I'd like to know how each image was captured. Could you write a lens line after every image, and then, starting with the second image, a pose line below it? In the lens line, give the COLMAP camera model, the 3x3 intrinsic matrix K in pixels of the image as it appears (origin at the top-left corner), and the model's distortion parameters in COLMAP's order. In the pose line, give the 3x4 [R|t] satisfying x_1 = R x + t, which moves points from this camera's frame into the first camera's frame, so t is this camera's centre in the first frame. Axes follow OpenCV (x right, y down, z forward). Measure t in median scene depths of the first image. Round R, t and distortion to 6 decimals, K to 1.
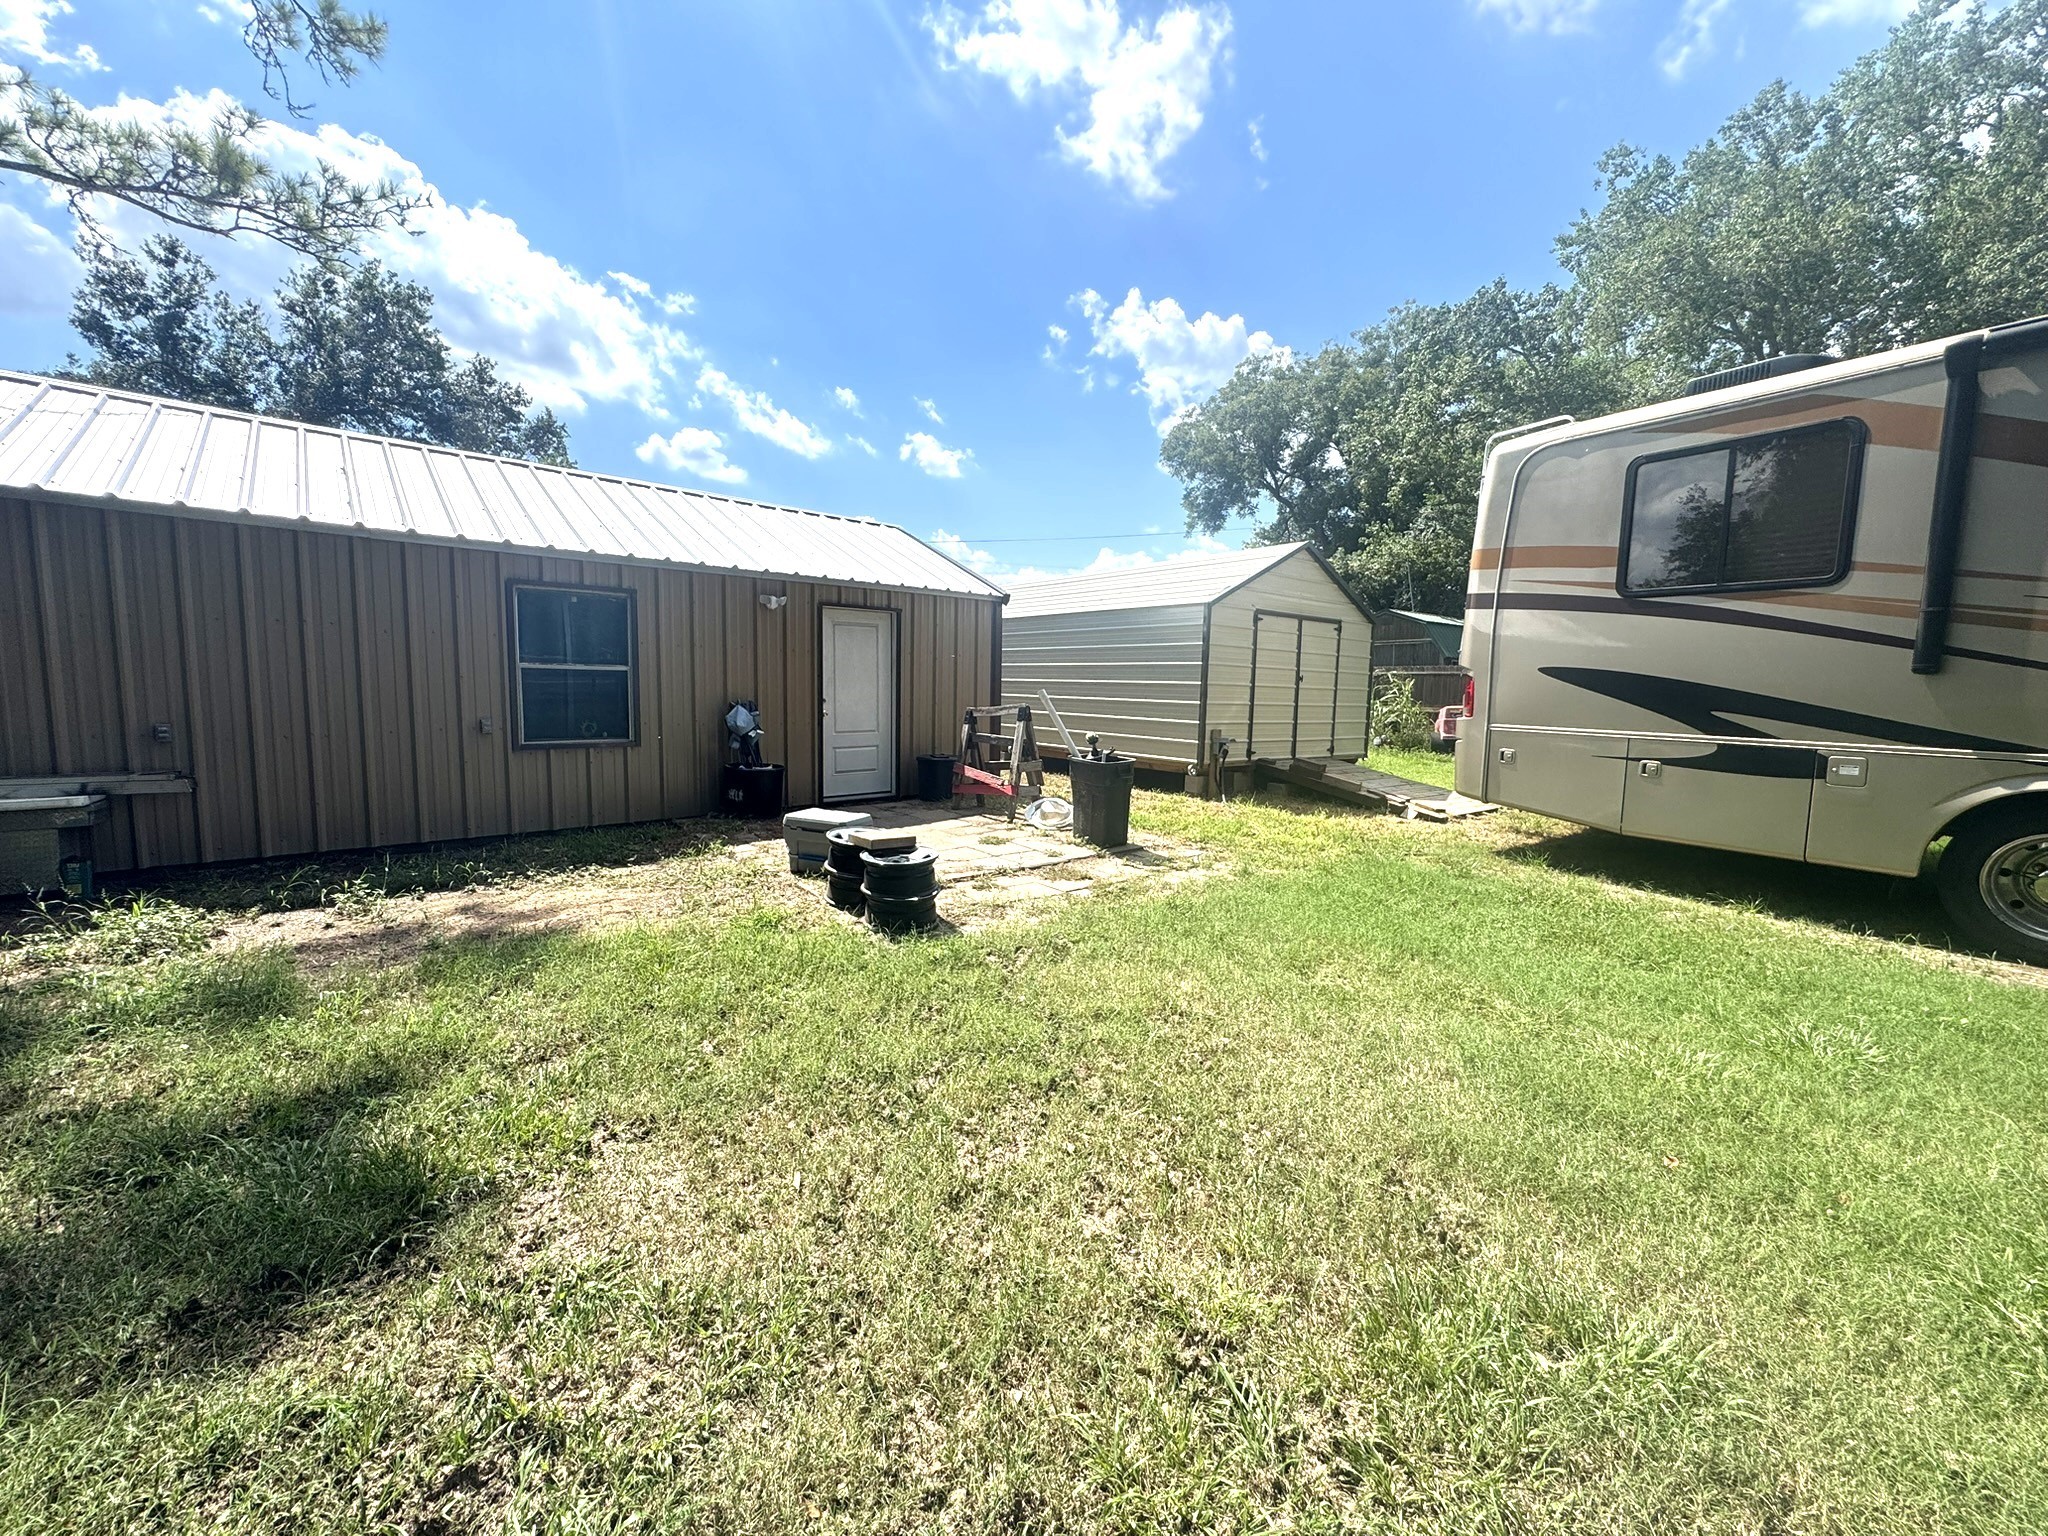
lens RADIAL K [[817.8, 0, 1031.1], [0, 817.8, 762.6], [0, 0, 1]] dist [-0.003023, 0.000625]
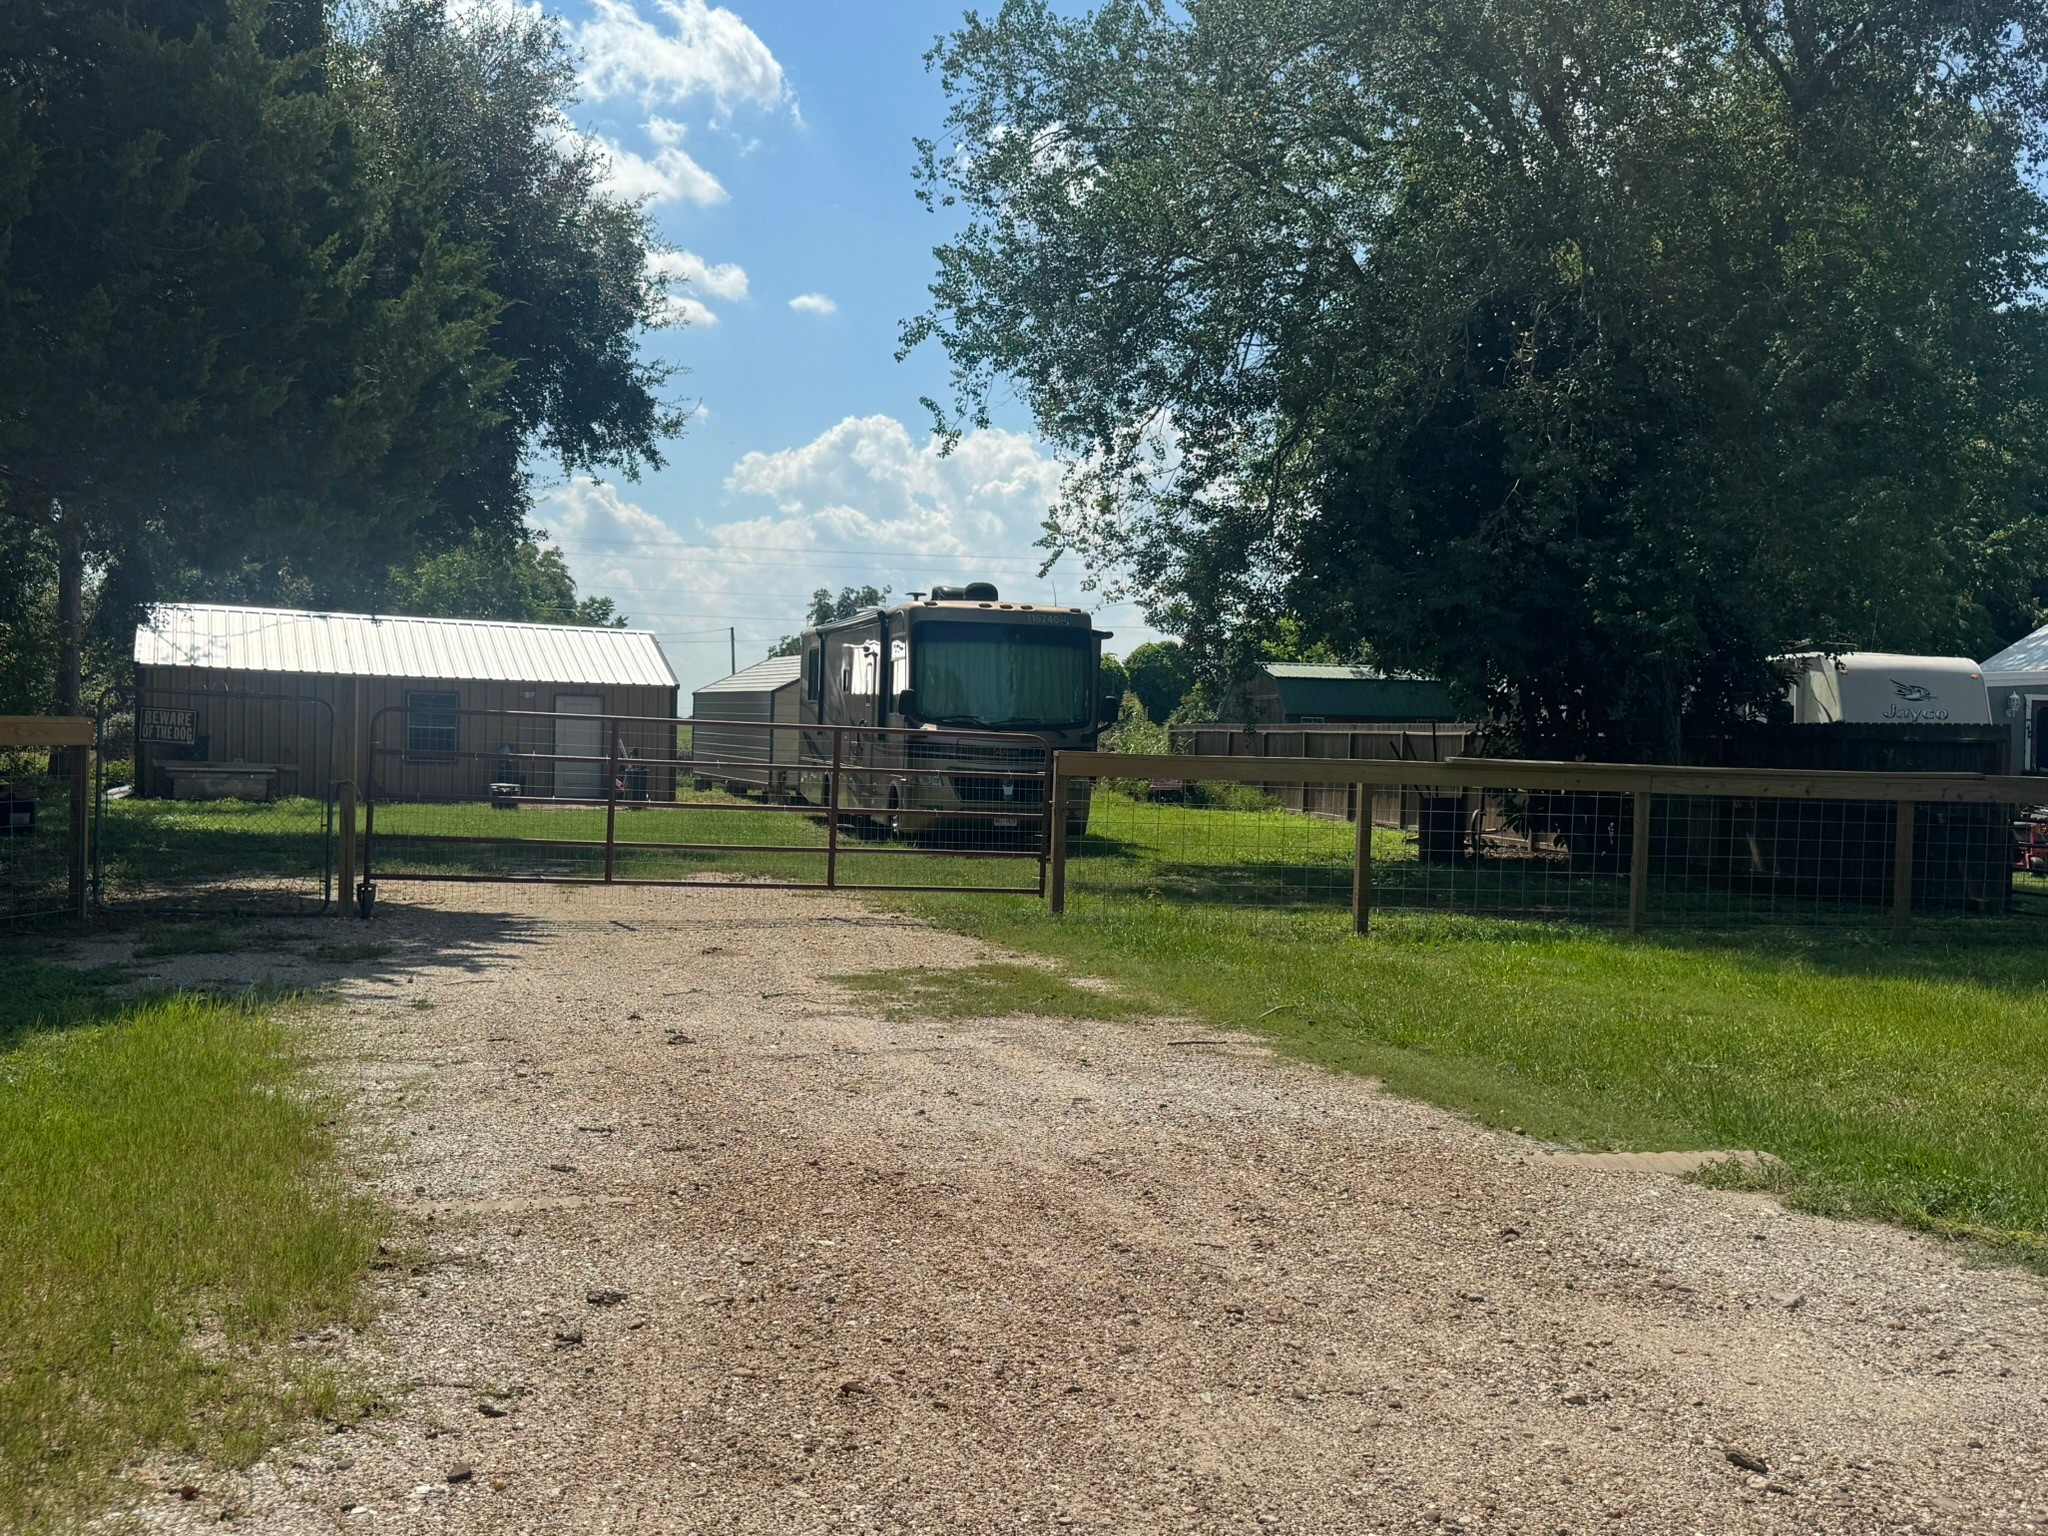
lens RADIAL K [[1867.1, 0, 1024.1], [0, 1867.1, 771.9], [0, 0, 1]] dist [0.037003, 0.000000]
pose [[0.963576, 0.013535, -0.267093, 2.316680], [-0.035126, 0.996472, -0.076225, 0.328275], [0.265119, 0.082830, 0.960651, -3.396068]]
